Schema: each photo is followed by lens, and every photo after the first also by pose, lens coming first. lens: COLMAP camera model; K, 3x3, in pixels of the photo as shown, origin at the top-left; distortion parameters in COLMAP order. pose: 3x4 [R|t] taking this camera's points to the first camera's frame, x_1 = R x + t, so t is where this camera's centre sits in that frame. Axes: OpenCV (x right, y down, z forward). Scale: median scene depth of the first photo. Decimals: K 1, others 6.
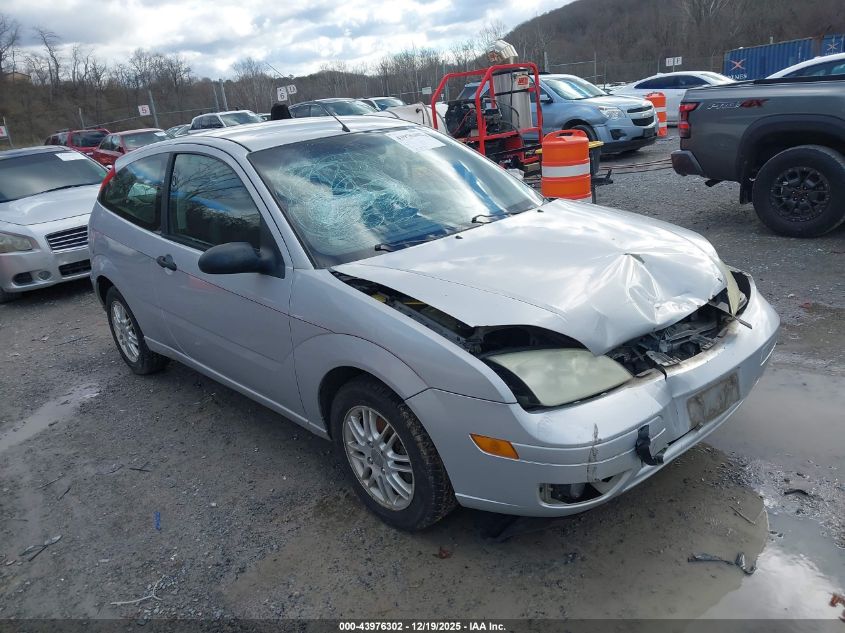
lens RADIAL K [[653.2, 0, 417.4], [0, 653.2, 314.6], [0, 0, 1]] dist [0.028475, -0.066239]
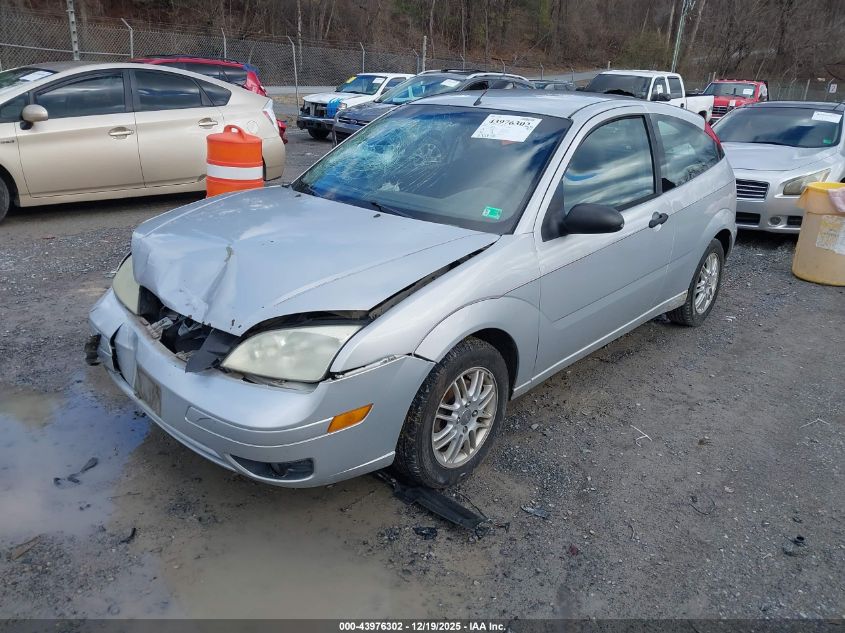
lens RADIAL K [[657.3, 0, 422.7], [0, 657.3, 302.3], [0, 0, 1]] dist [0.006642, -0.090724]
pose [[0.083387, 0.414894, -0.906041, 1.291097], [-0.350907, 0.863197, 0.362979, -0.487133], [0.932690, 0.287669, 0.217569, 1.073645]]
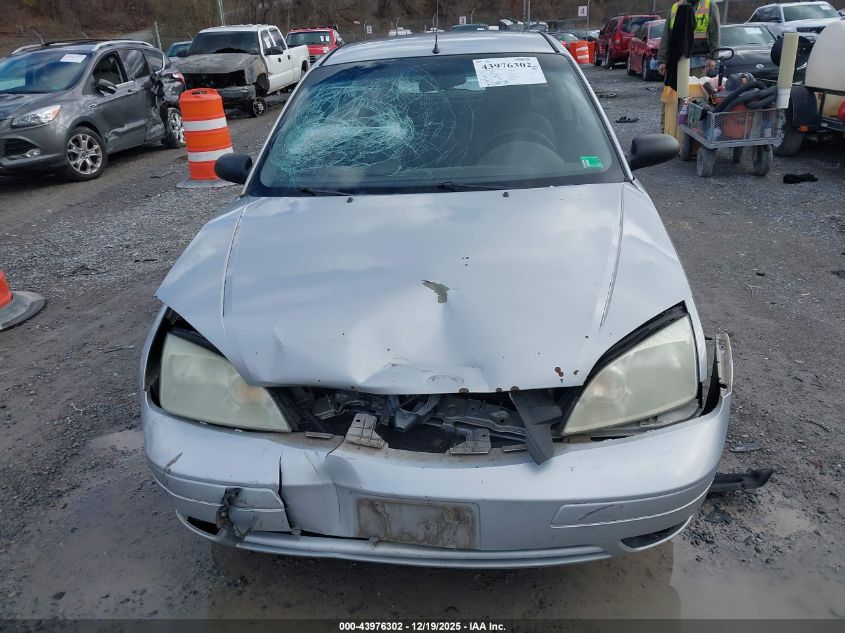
lens RADIAL K [[657.1, 0, 422.5], [0, 657.1, 316.5], [0, 0, 1]] dist [0.002471, -0.006288]
pose [[0.675710, 0.345968, -0.650939, 0.777309], [-0.241860, 0.938194, 0.247578, -0.223807], [0.696361, -0.009855, 0.717624, 0.494337]]
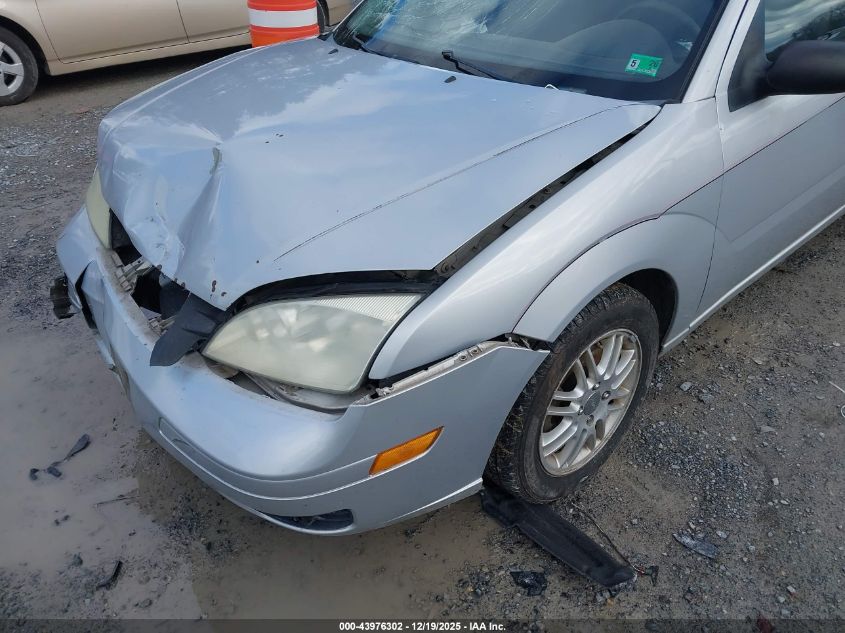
lens RADIAL K [[653.2, 0, 417.4], [0, 653.2, 314.6], [0, 0, 1]] dist [0.028475, -0.066239]
pose [[-0.033806, 0.621376, -0.782783, 0.907806], [-0.267429, 0.749046, 0.606145, -0.405846], [0.962984, 0.229831, 0.140852, 1.126732]]
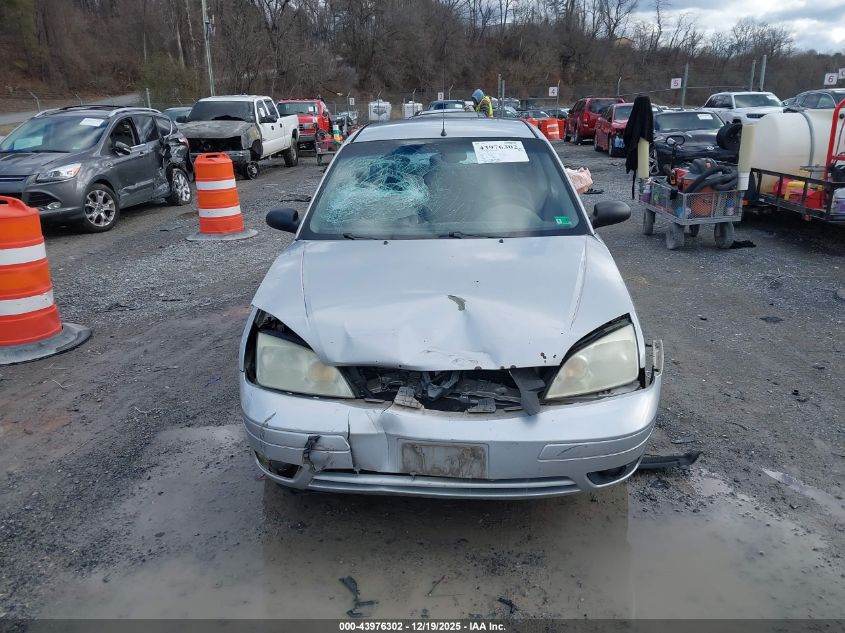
lens RADIAL K [[653.2, 0, 417.4], [0, 653.2, 314.6], [0, 0, 1]] dist [0.028475, -0.066239]
pose [[0.691949, 0.295345, -0.658770, 0.940063], [-0.267029, 0.952481, 0.146546, -0.192493], [0.670747, 0.074508, 0.737934, 0.236078]]
